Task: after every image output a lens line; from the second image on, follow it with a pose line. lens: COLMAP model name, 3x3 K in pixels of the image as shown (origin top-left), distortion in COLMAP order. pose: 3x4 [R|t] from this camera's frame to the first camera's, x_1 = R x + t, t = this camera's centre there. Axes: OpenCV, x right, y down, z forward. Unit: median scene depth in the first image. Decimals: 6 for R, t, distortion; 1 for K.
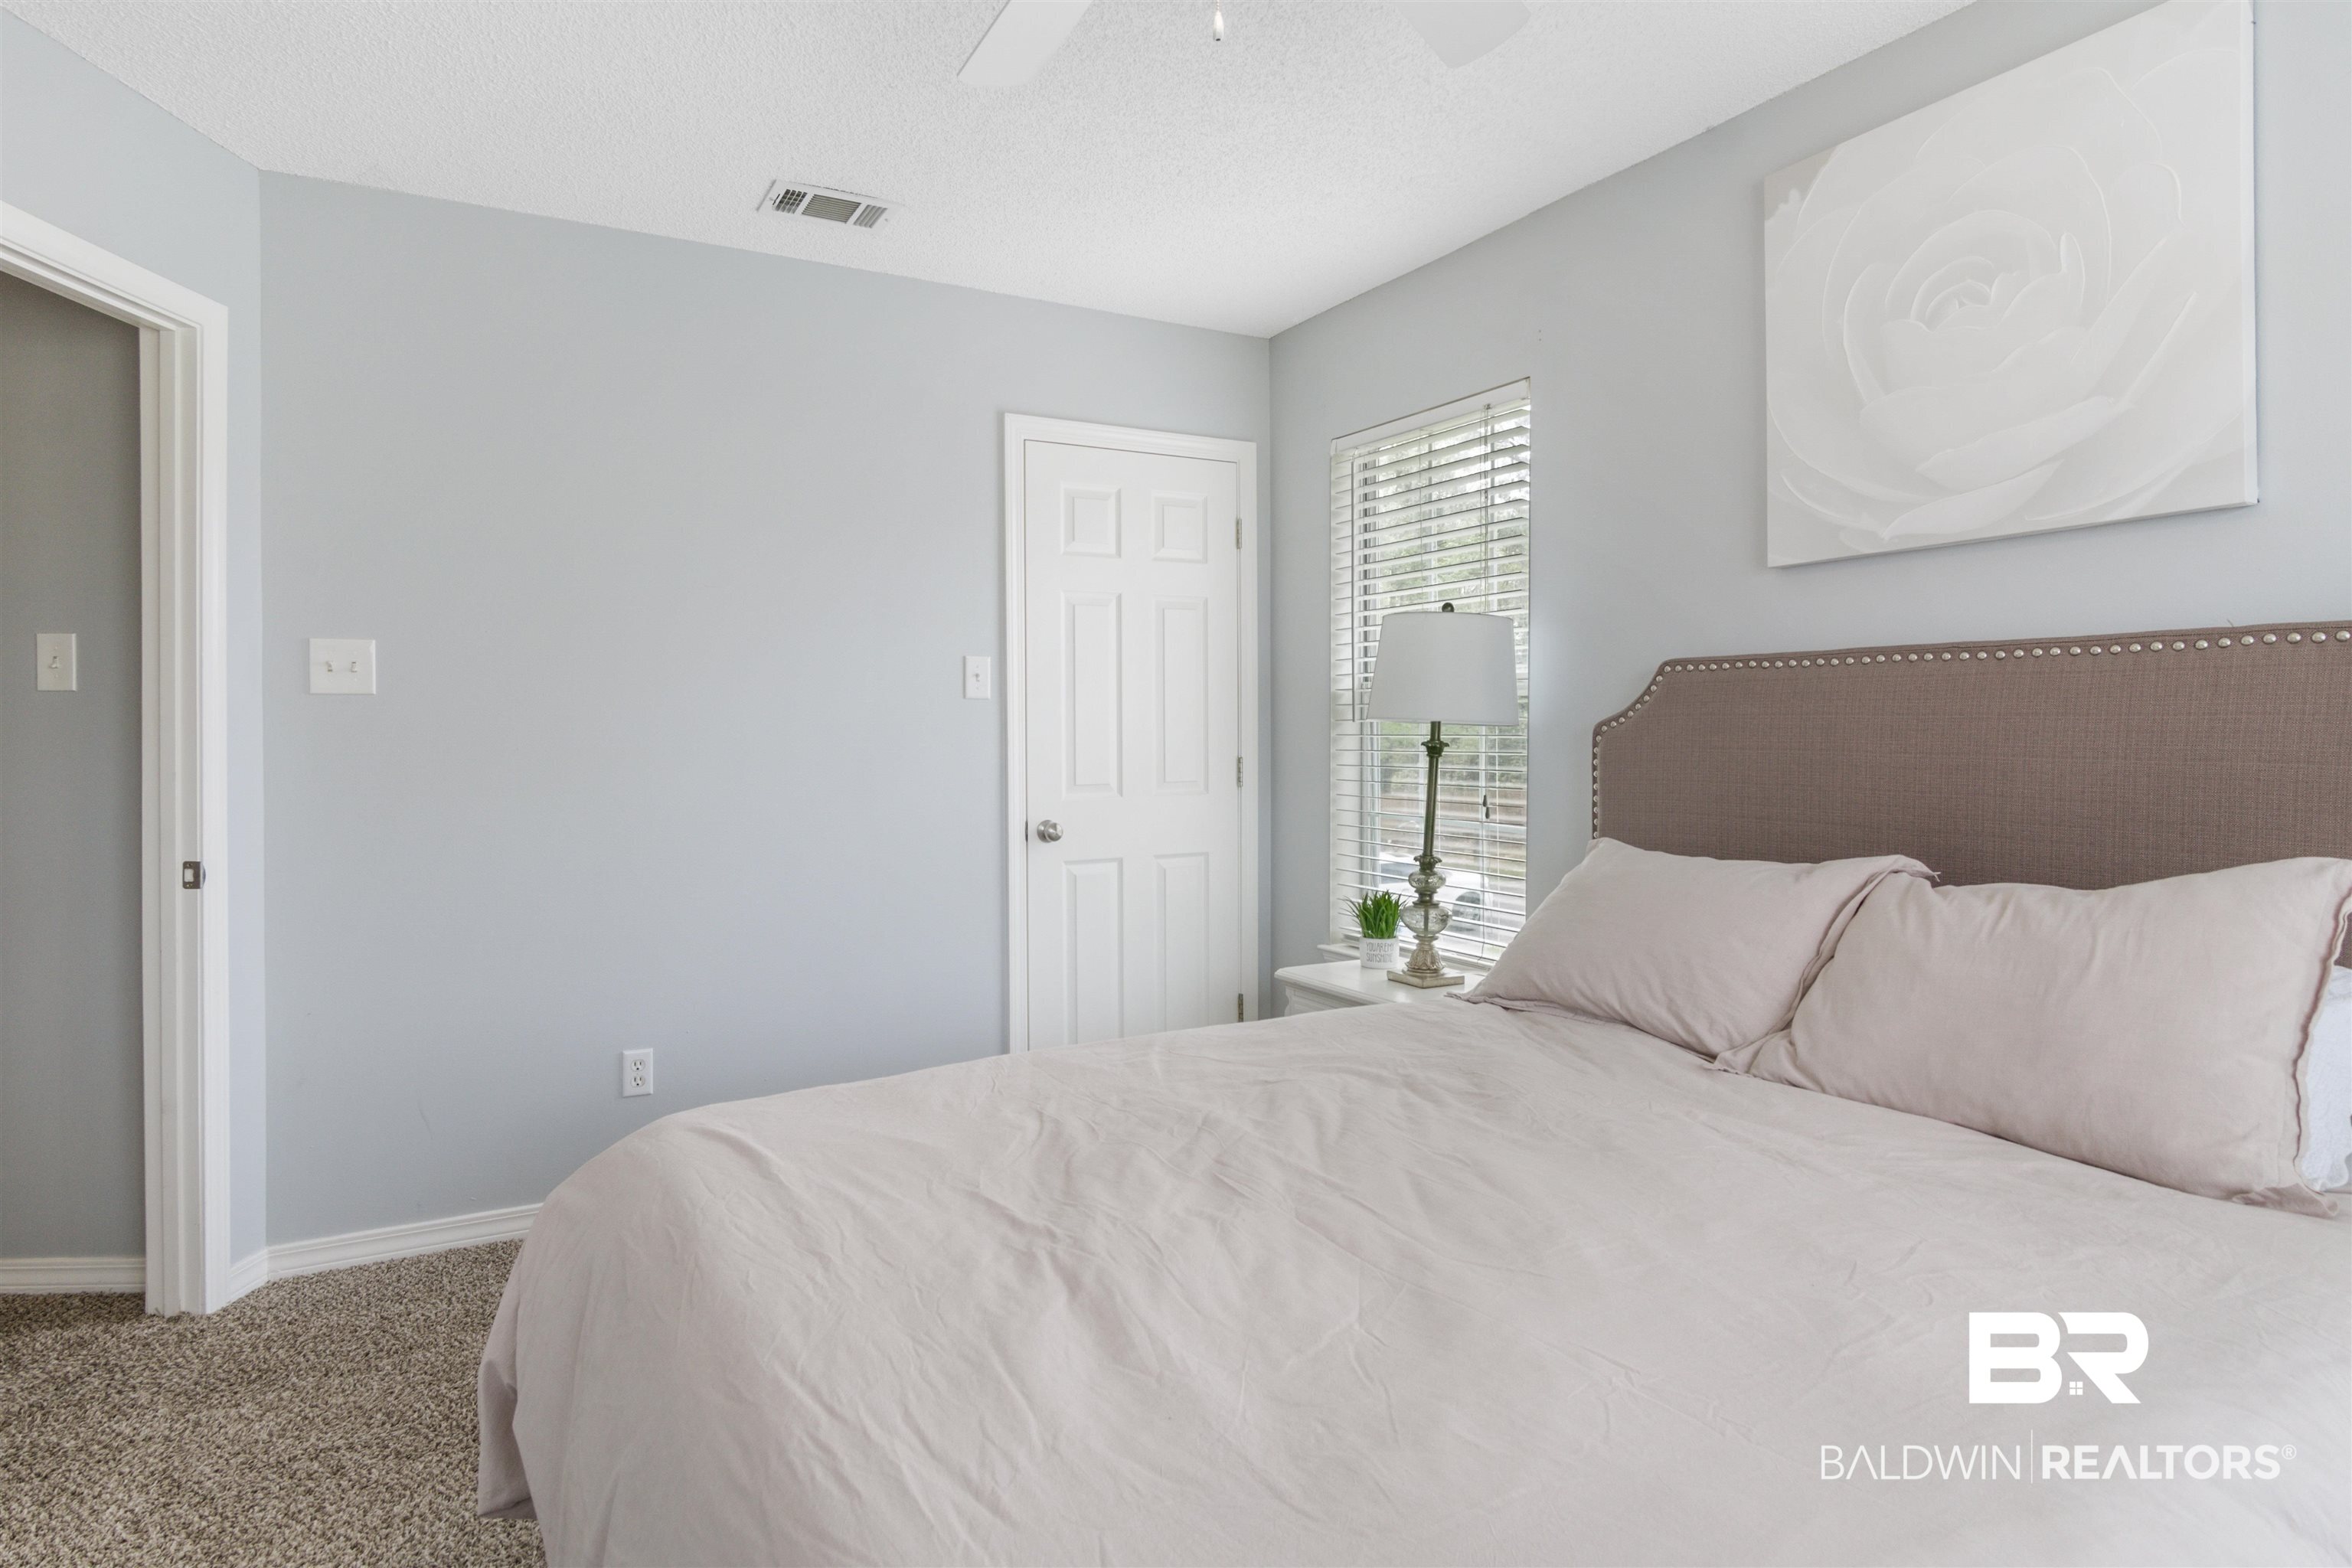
lens RADIAL K [[1271.6, 0, 1155.1], [0, 1271.6, 768.7], [0, 0, 1]] dist [-0.019164, -0.000465]
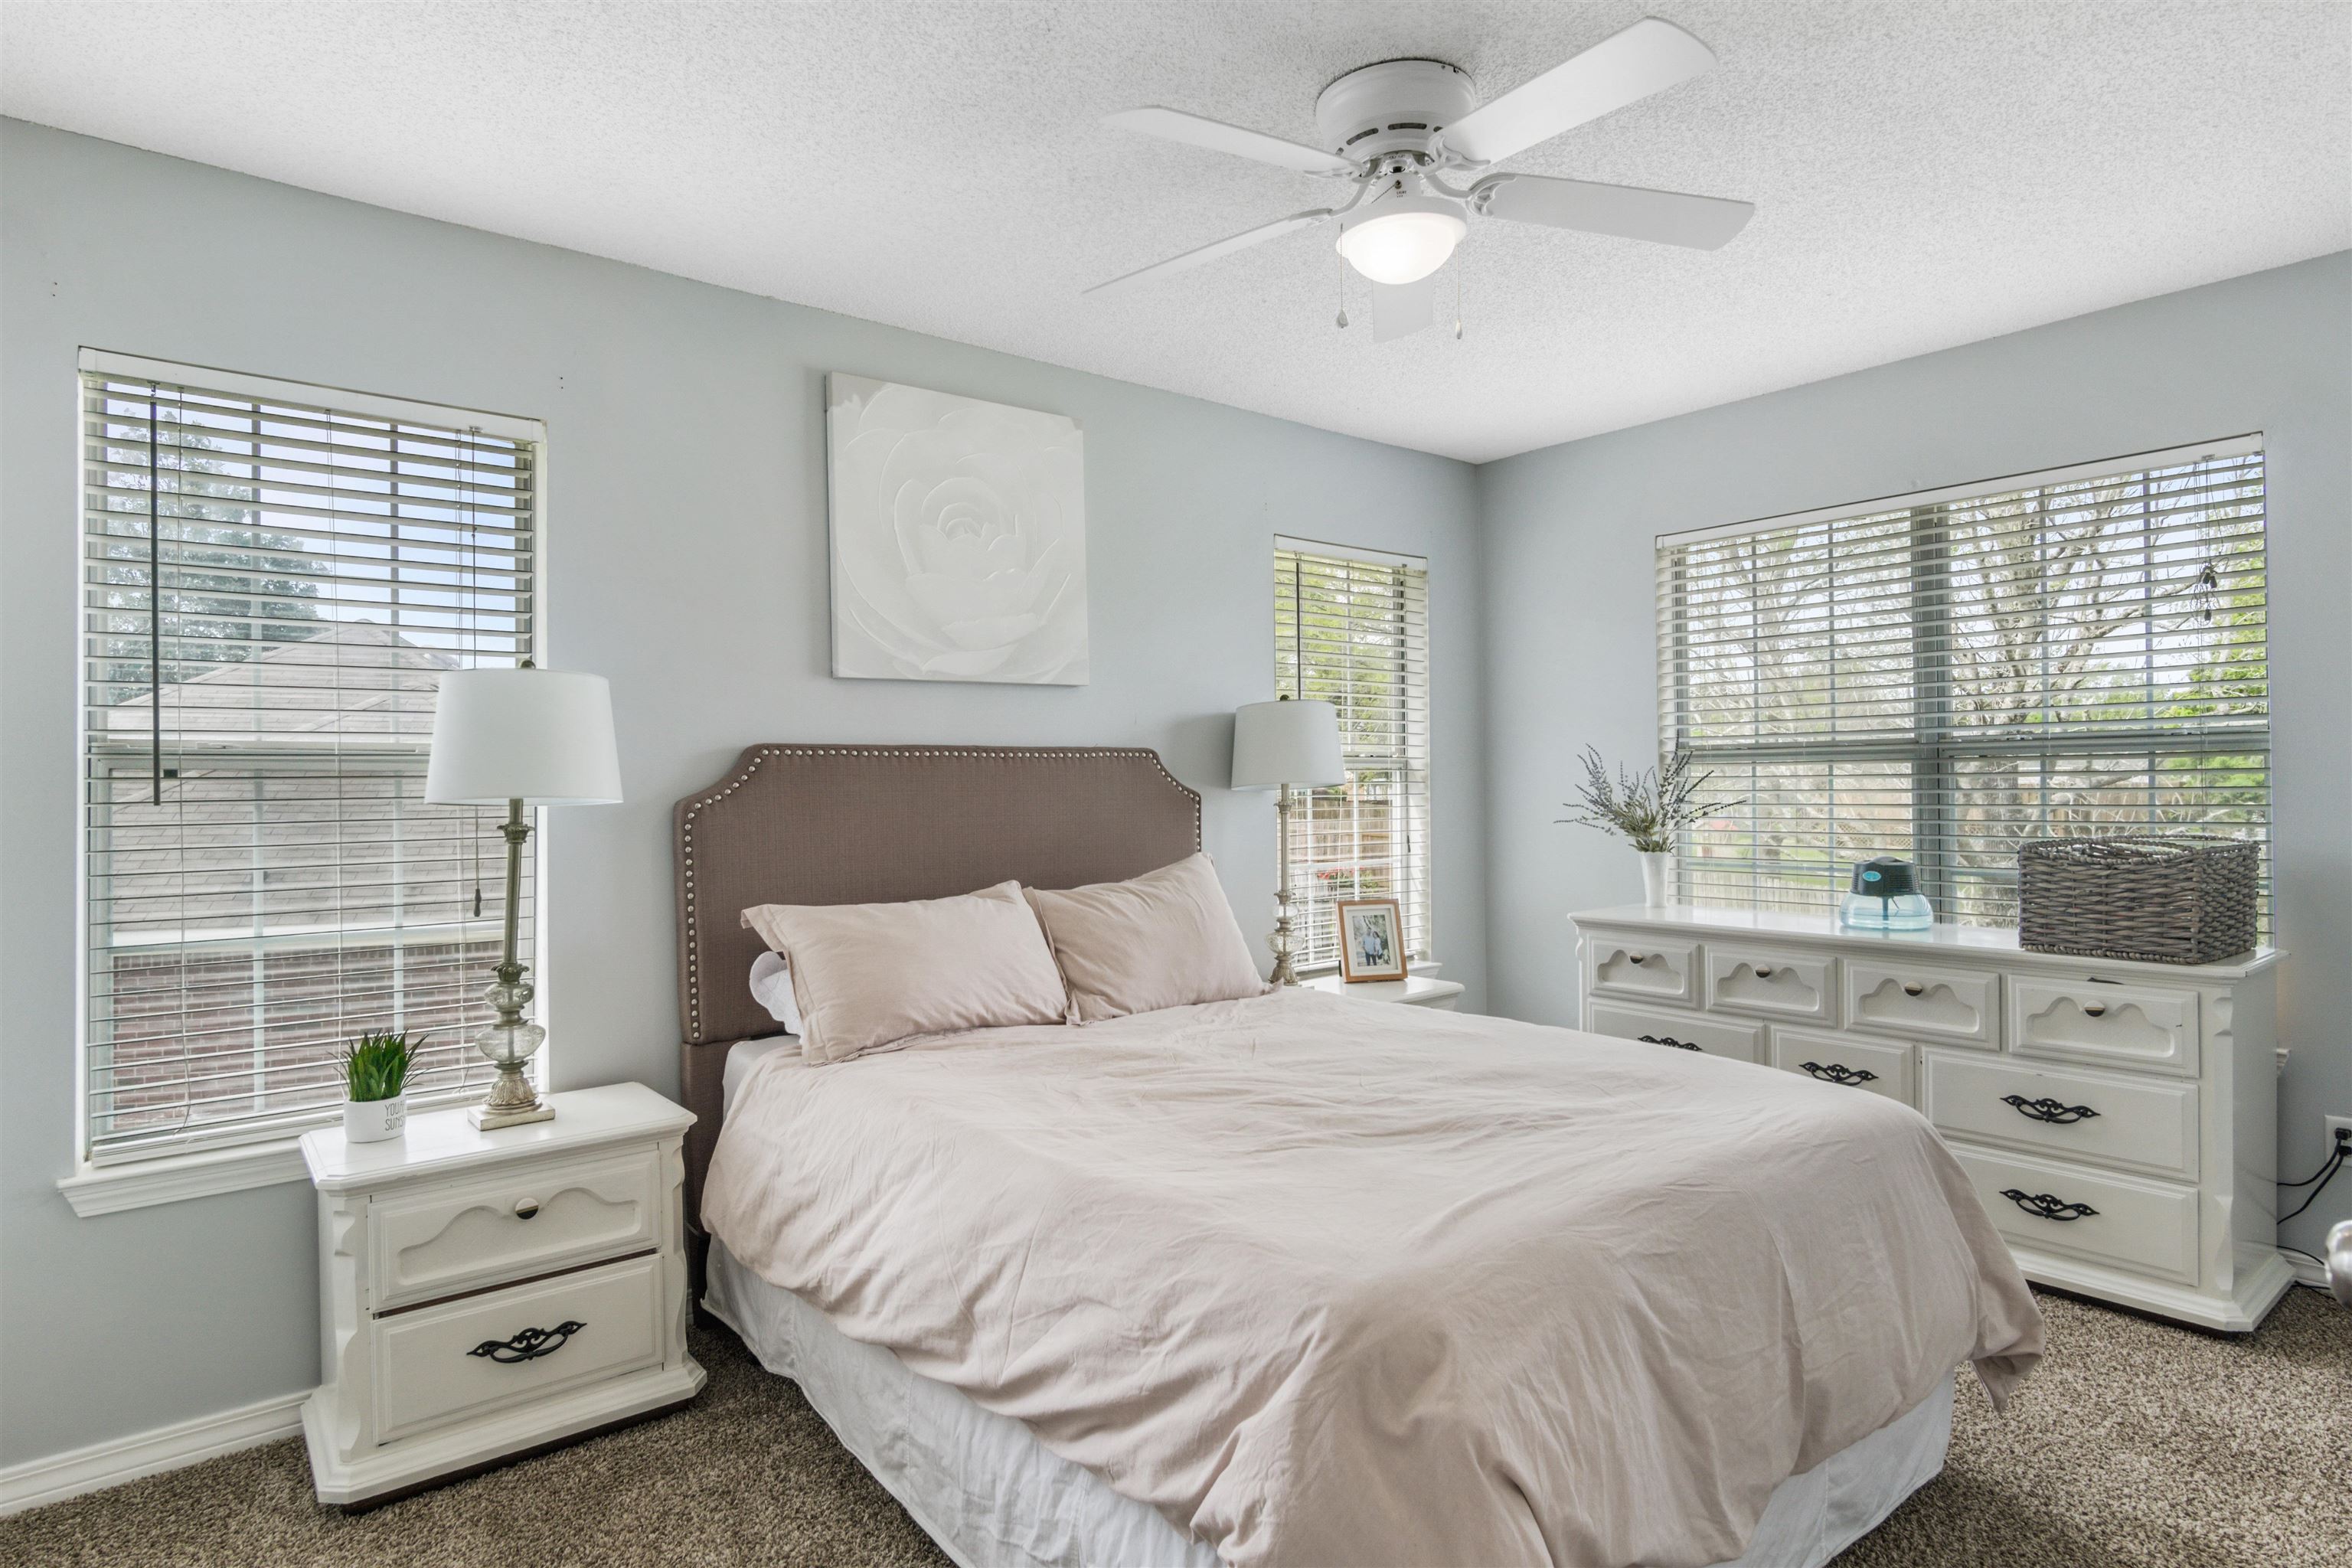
lens RADIAL K [[1271.6, 0, 1168.0], [0, 1271.6, 792.8], [0, 0, 1]] dist [-0.019164, -0.000465]
pose [[-0.178463, -0.002405, 0.983944, -0.888165], [0.043101, 0.999018, 0.010259, -0.043120], [-0.983002, 0.044240, -0.178184, 0.960724]]
